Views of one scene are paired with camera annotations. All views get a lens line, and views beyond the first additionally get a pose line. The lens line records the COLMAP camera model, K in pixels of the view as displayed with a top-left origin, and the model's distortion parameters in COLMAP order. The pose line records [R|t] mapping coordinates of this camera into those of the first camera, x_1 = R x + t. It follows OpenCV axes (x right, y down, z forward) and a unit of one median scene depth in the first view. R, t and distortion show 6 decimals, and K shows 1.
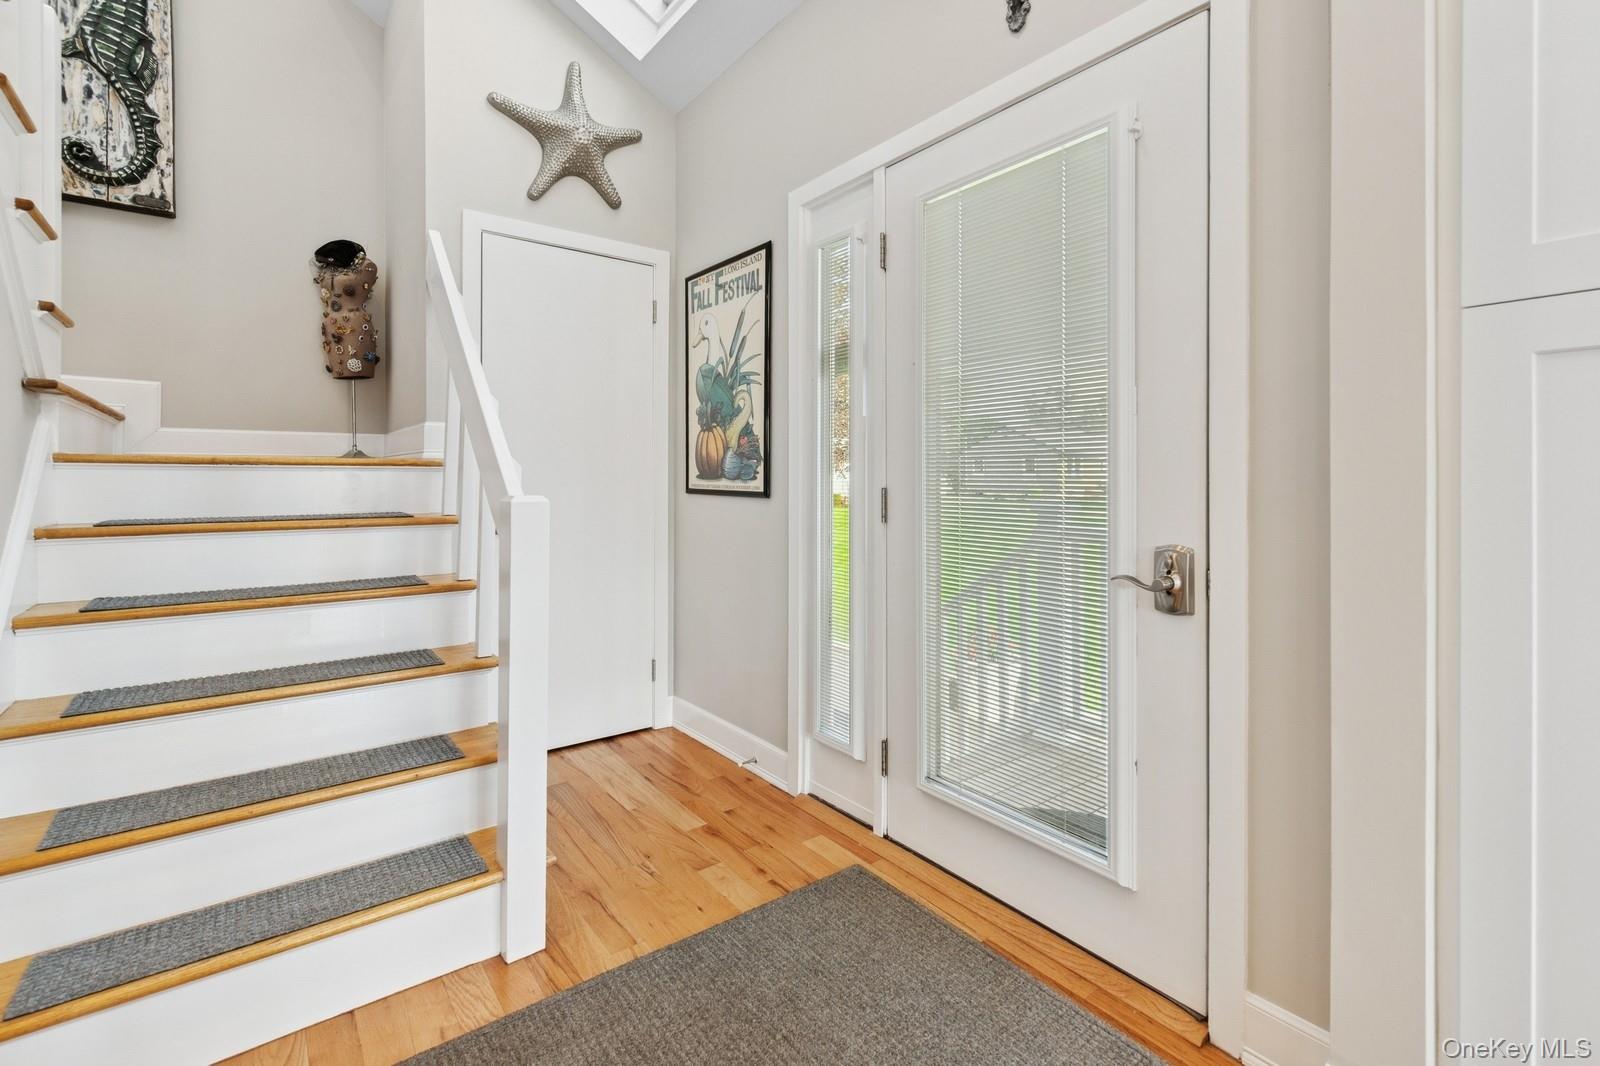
lens RADIAL K [[715.9, 0, 798.7], [0, 715.9, 484.3], [0, 0, 1]] dist [-0.000569, -0.000188]
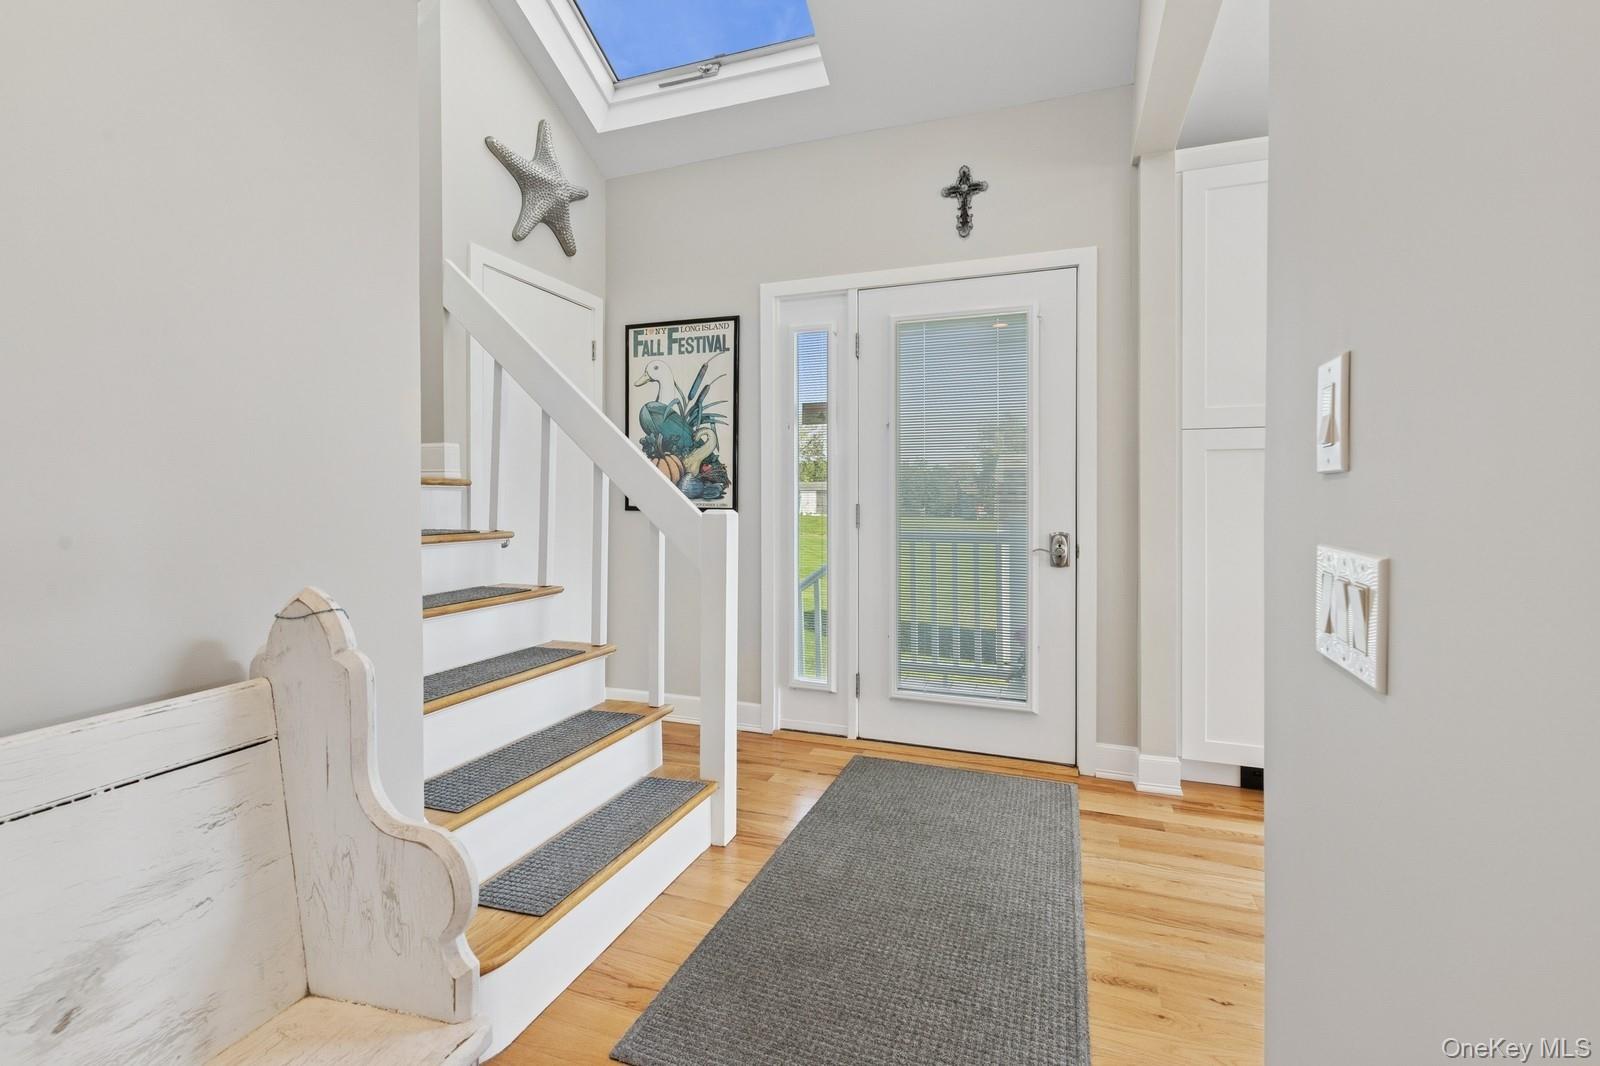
lens RADIAL K [[715.4, 0, 800.4], [0, 715.4, 503.6], [0, 0, 1]] dist [-0.000034, 0.000374]
pose [[0.842623, -0.001210, 0.538503, -0.617676], [0.001494, 0.999999, -0.000091, 0.002592], [-0.538502, 0.000881, 0.842624, -0.150782]]
